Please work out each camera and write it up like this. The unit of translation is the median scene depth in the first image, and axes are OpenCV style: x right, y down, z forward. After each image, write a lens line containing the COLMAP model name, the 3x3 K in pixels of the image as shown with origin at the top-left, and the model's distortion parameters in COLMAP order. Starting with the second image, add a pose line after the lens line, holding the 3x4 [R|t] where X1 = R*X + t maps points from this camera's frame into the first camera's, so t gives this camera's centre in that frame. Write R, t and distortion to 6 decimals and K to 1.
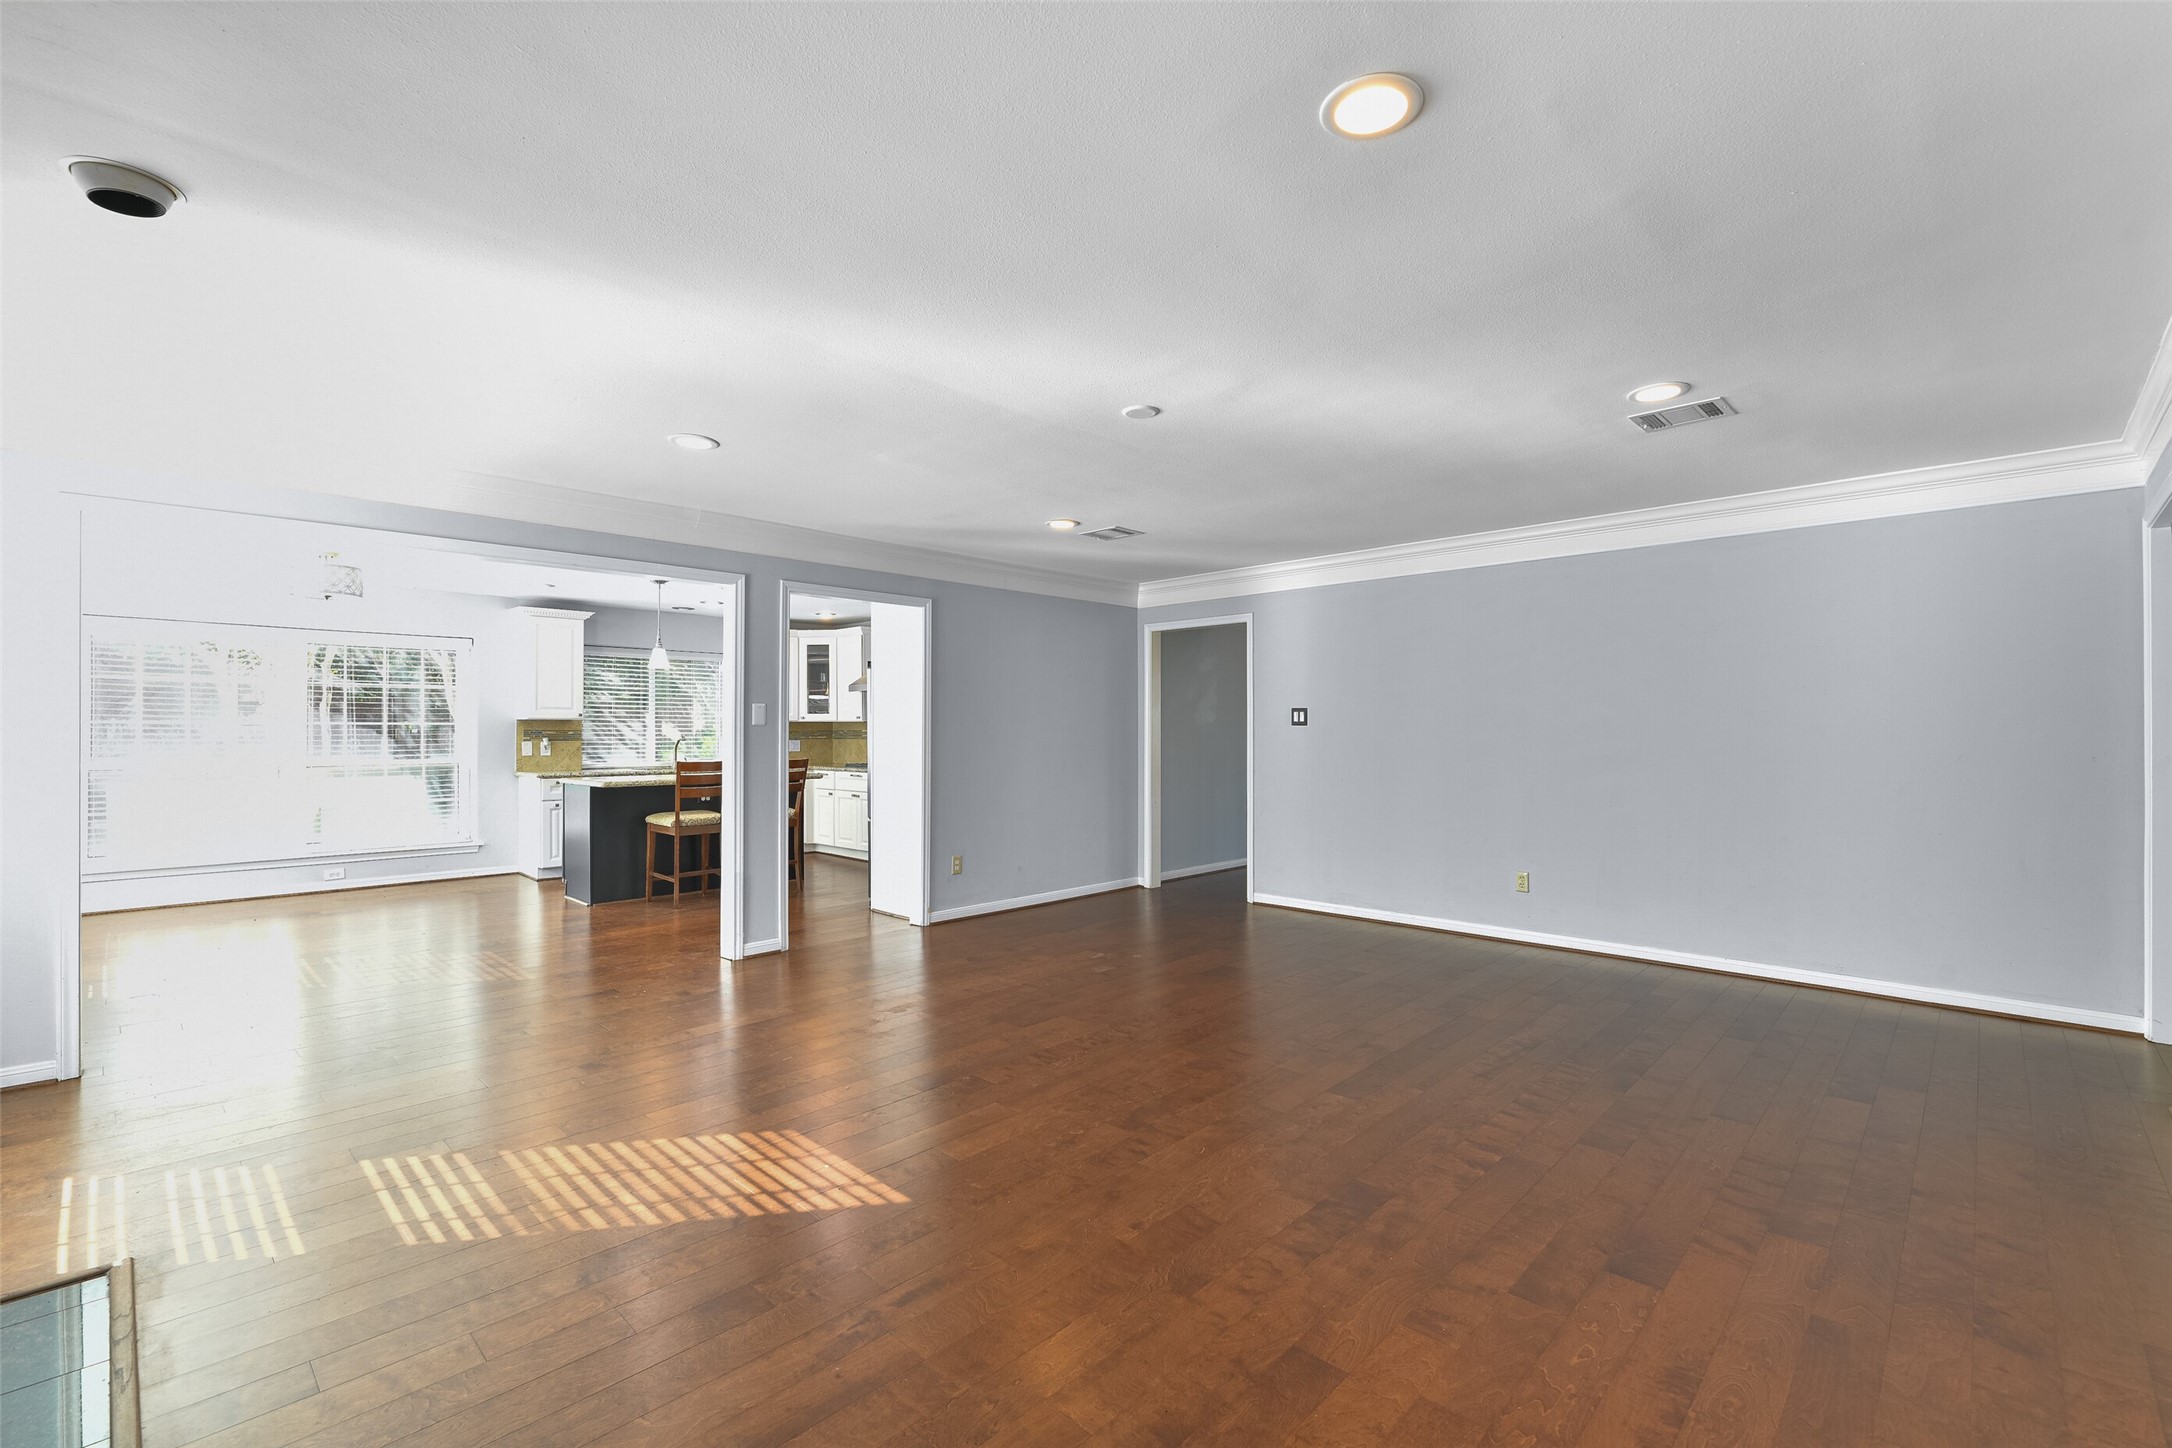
lens RADIAL K [[961.4, 0, 1112.2], [0, 961.4, 729.4], [0, 0, 1]] dist [-0.000771, -0.000685]
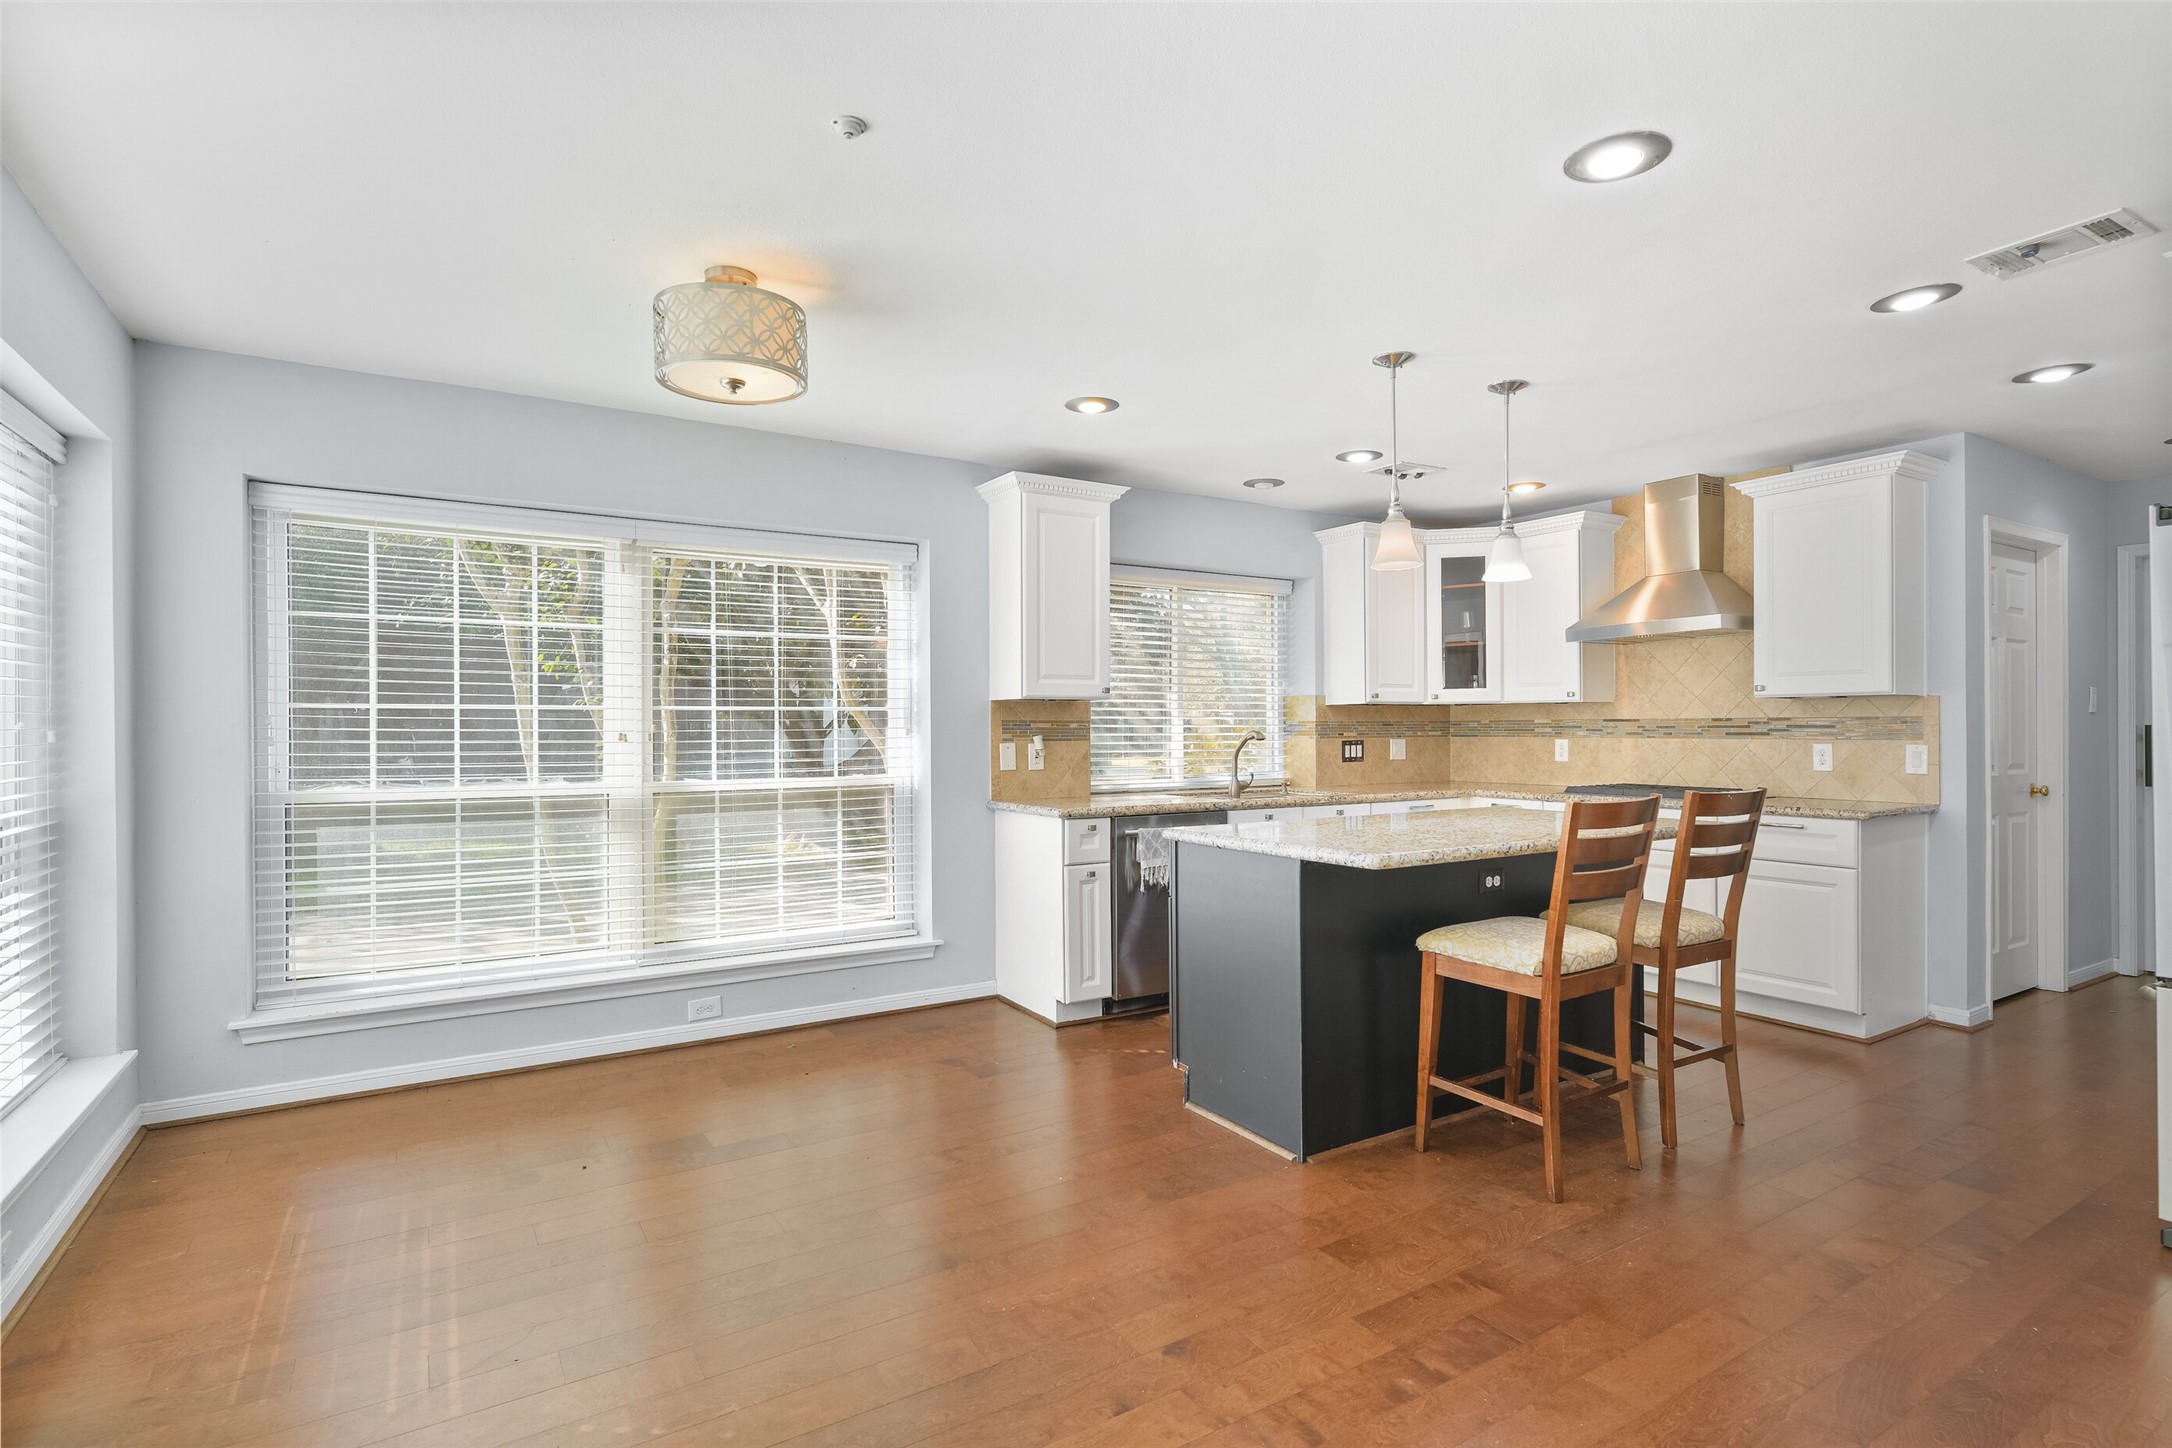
lens RADIAL K [[1064.8, 0, 1090.2], [0, 1064.8, 732.7], [0, 0, 1]] dist [0.000634, -0.001081]
pose [[0.970077, -0.001874, -0.242791, -0.427767], [0.004005, 0.999958, 0.008287, 0.002726], [0.242765, -0.009011, 0.970043, 0.456610]]
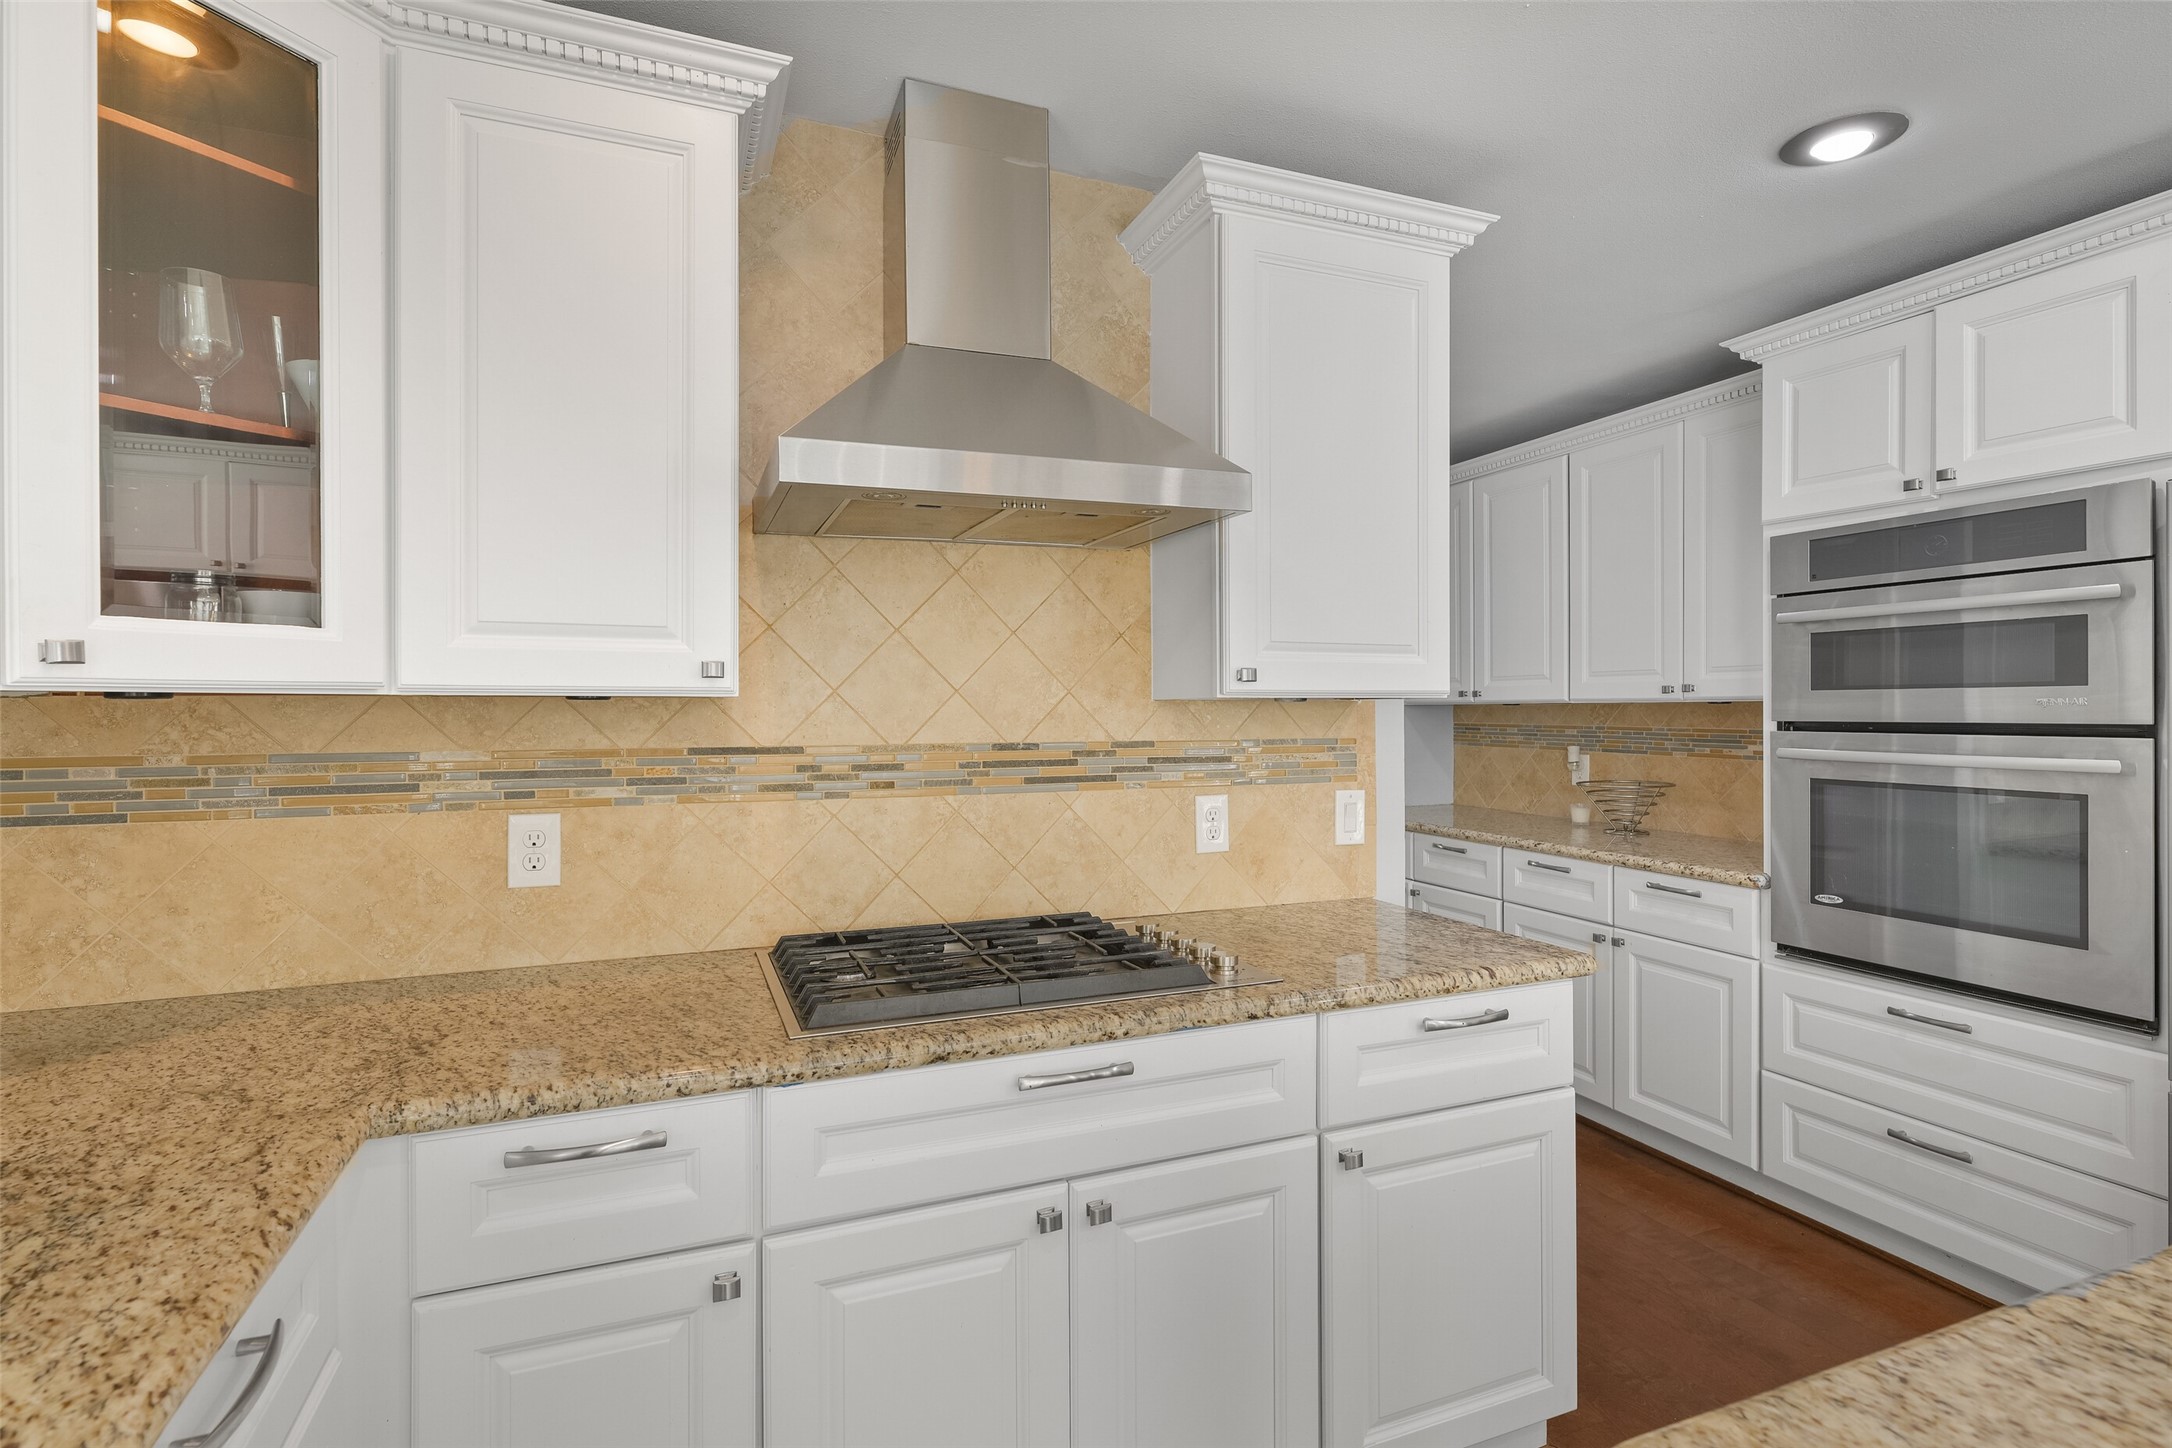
lens RADIAL K [[1052.7, 0, 1091.5], [0, 1052.7, 712.9], [0, 0, 1]] dist [0.002303, 0.000262]
pose [[0.404588, -0.003818, 0.914491, -0.445610], [-0.000971, 0.999989, 0.004605, -0.007271], [-0.914498, -0.002752, 0.404580, 1.012984]]
